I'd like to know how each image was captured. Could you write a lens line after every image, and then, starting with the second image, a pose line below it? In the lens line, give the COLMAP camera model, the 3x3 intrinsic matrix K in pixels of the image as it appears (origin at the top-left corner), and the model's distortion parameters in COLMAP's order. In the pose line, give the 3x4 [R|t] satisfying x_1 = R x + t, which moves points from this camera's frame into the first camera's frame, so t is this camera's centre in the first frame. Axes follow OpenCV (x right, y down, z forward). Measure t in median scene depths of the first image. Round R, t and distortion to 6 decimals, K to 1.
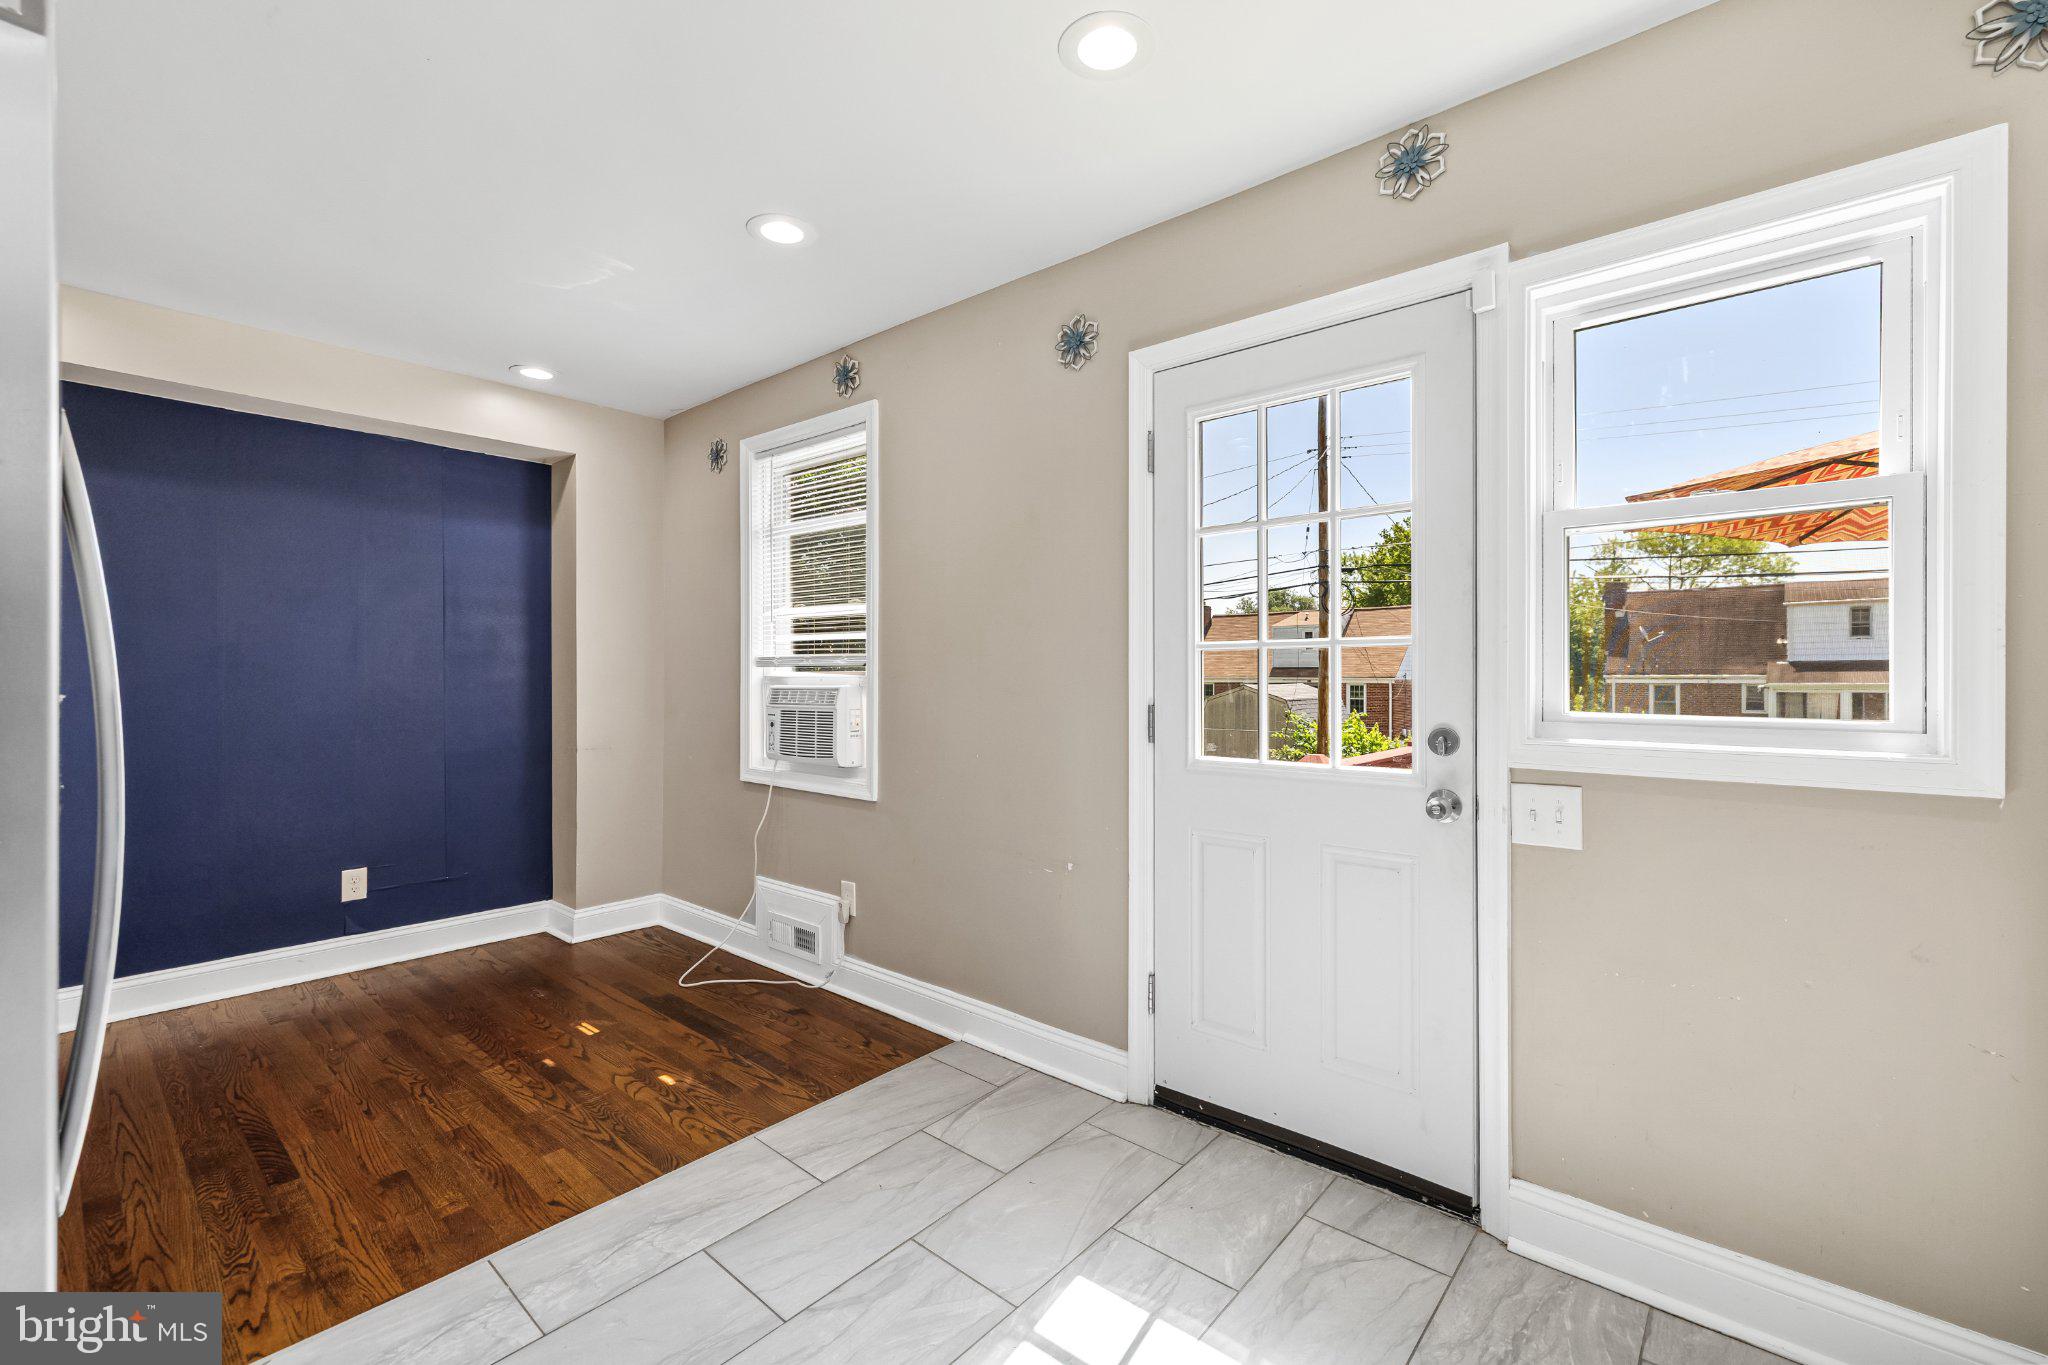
lens RADIAL K [[864.8, 0, 1021.6], [0, 864.8, 667.3], [0, 0, 1]] dist [0.001502, 0.000140]
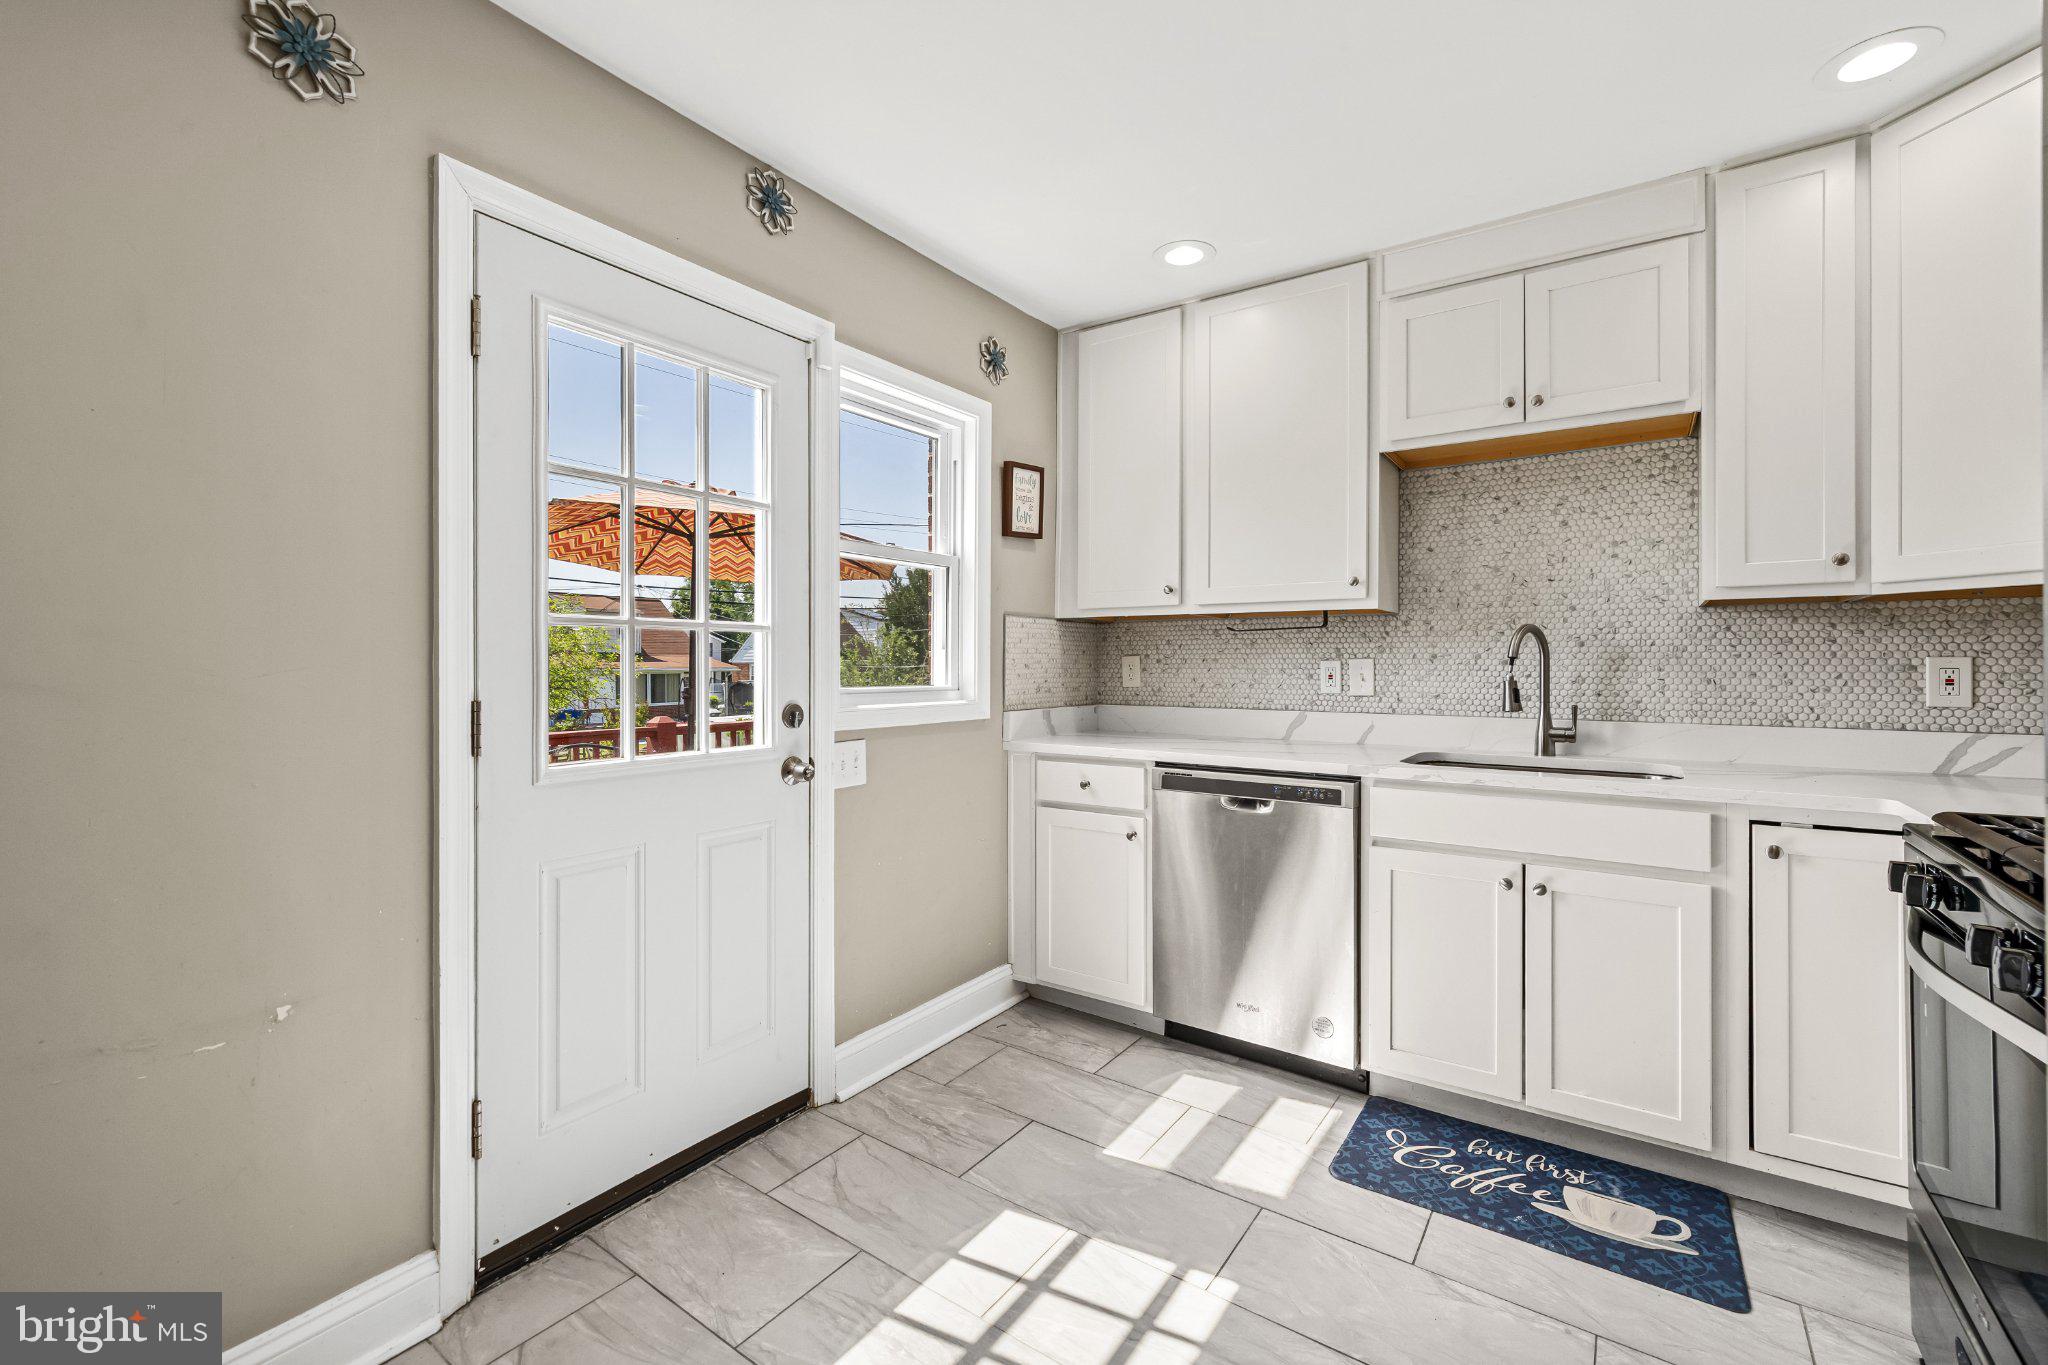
lens RADIAL K [[864.8, 0, 1021.6], [0, 864.8, 667.3], [0, 0, 1]] dist [0.001502, 0.000140]
pose [[-0.102433, 0.003002, 0.994735, -0.698458], [-0.001695, 0.999993, -0.003193, 0.022472], [-0.994739, -0.002013, -0.102427, 0.797504]]
